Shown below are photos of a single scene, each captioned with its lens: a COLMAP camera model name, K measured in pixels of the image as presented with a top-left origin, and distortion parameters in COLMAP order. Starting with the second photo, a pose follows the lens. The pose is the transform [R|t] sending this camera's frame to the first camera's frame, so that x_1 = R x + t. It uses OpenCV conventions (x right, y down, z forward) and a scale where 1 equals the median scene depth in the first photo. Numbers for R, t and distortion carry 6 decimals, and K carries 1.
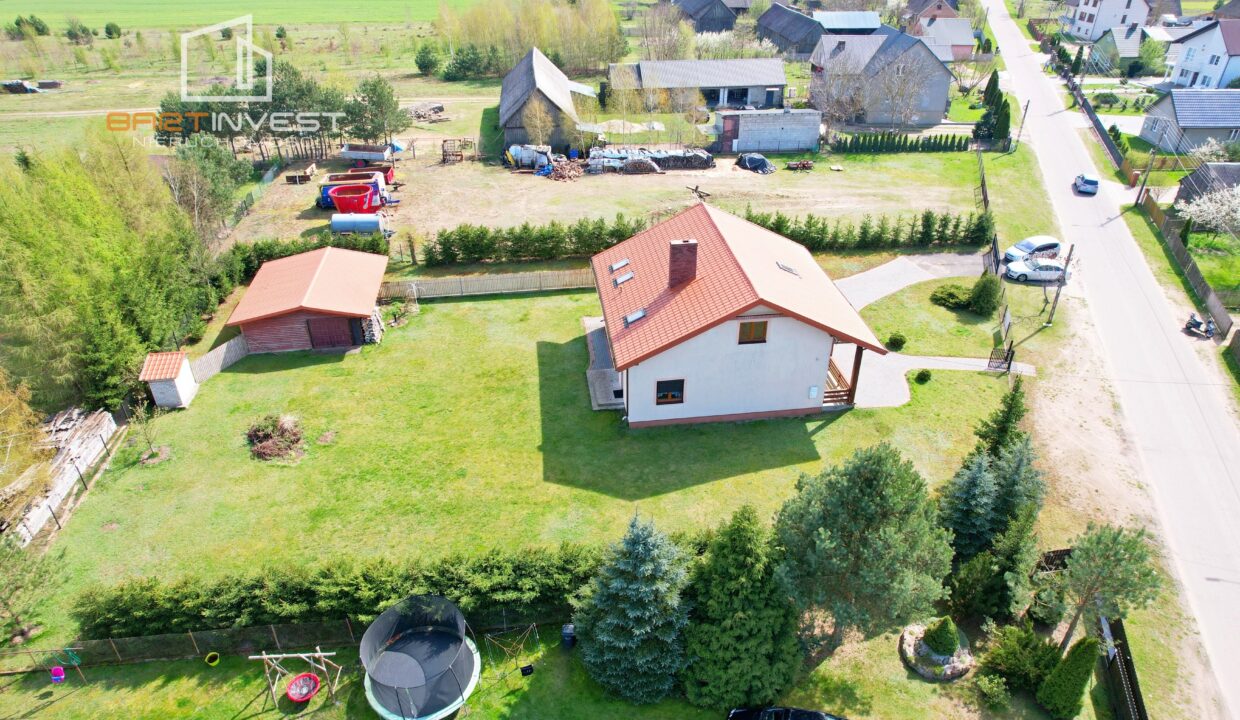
lens RADIAL K [[794.3, 0, 620.0], [0, 794.3, 360.0], [0, 0, 1]] dist [-0.071618, 0.063207]
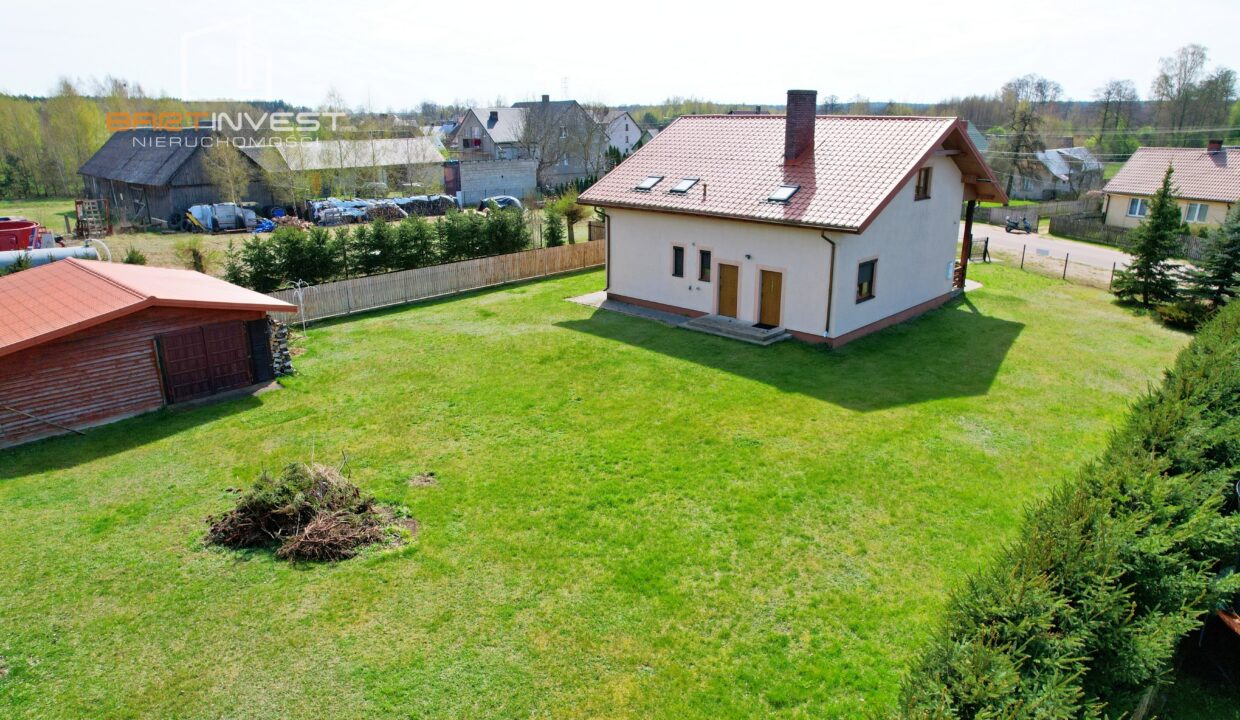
lens RADIAL K [[794.3, 0, 620.0], [0, 794.3, 360.0], [0, 0, 1]] dist [-0.071618, 0.063207]
pose [[0.778314, -0.187047, 0.599367, -0.449034], [0.327813, 0.935216, -0.133828, 0.106610], [-0.535505, 0.300641, 0.789208, 0.489950]]
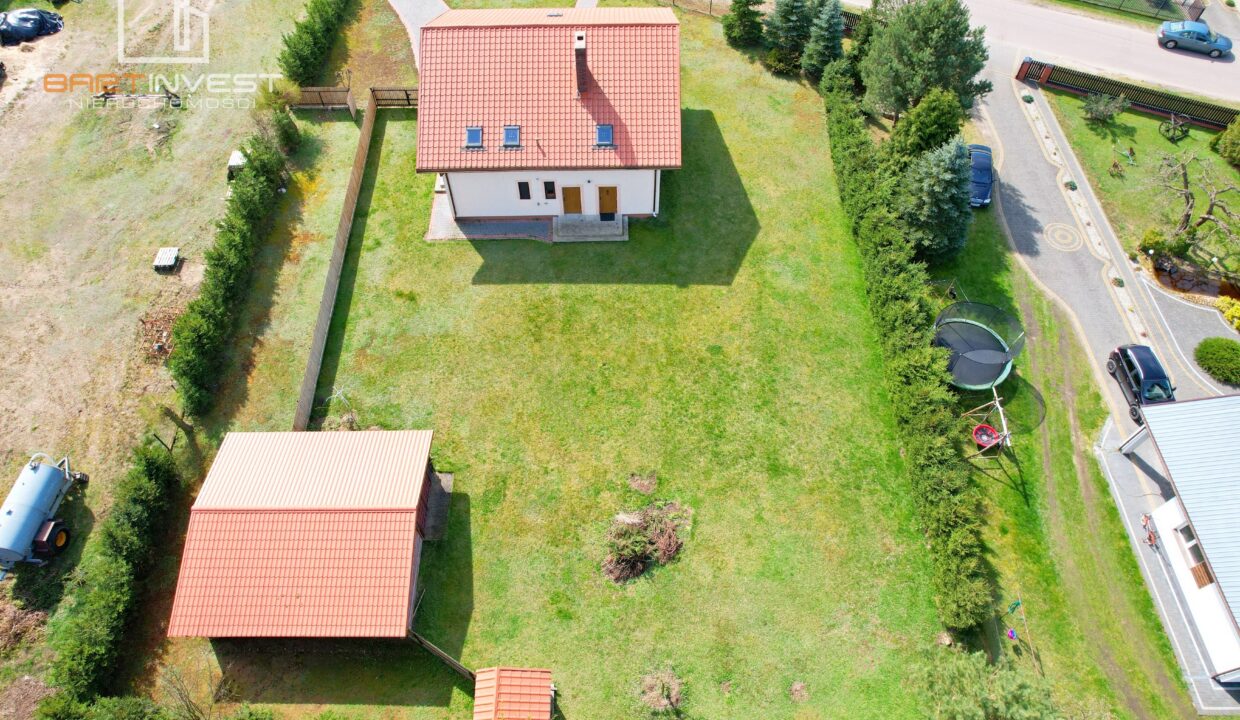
lens RADIAL K [[794.3, 0, 620.0], [0, 794.3, 360.0], [0, 0, 1]] dist [-0.071618, 0.063207]
pose [[0.118534, -0.823178, 0.555273, -0.615892], [0.524137, 0.526831, 0.669126, -0.457663], [-0.843345, 0.211725, 0.493905, 0.484954]]
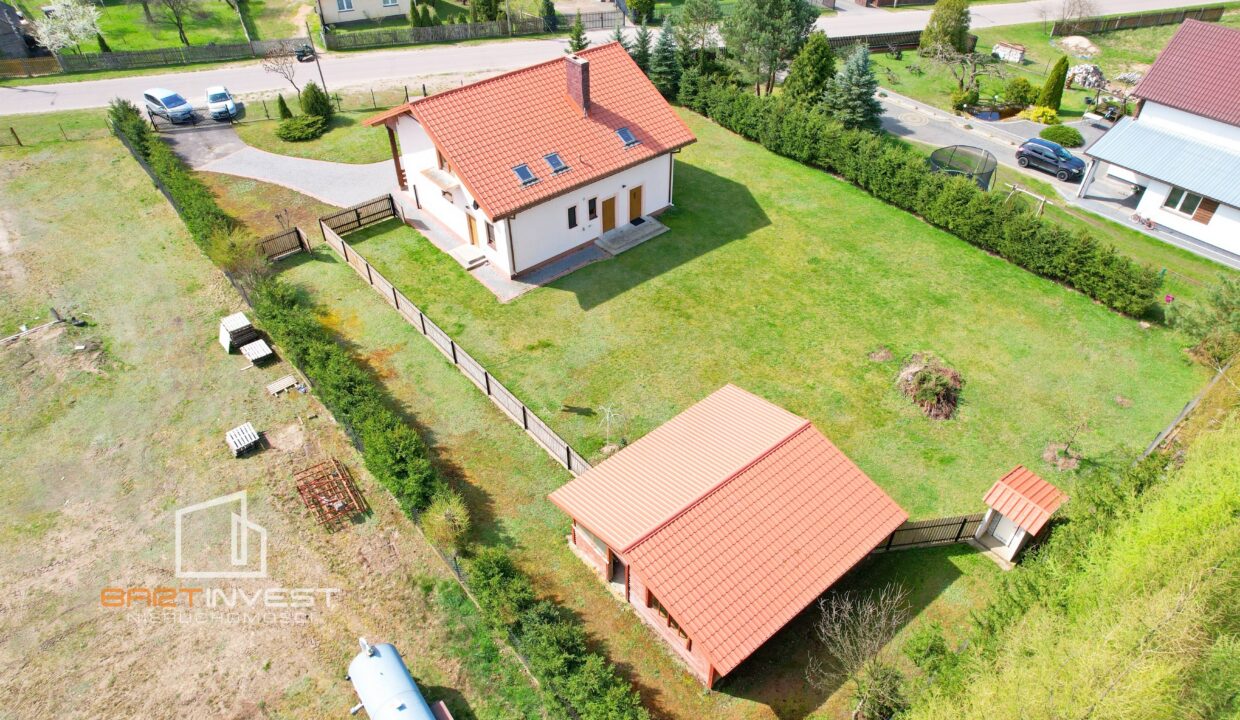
lens RADIAL K [[794.3, 0, 620.0], [0, 794.3, 360.0], [0, 0, 1]] dist [-0.071618, 0.063207]
pose [[-0.528514, -0.556216, 0.641324, -0.661242], [0.450259, 0.456776, 0.767217, -0.595644], [-0.719680, 0.694247, 0.009029, 1.012633]]
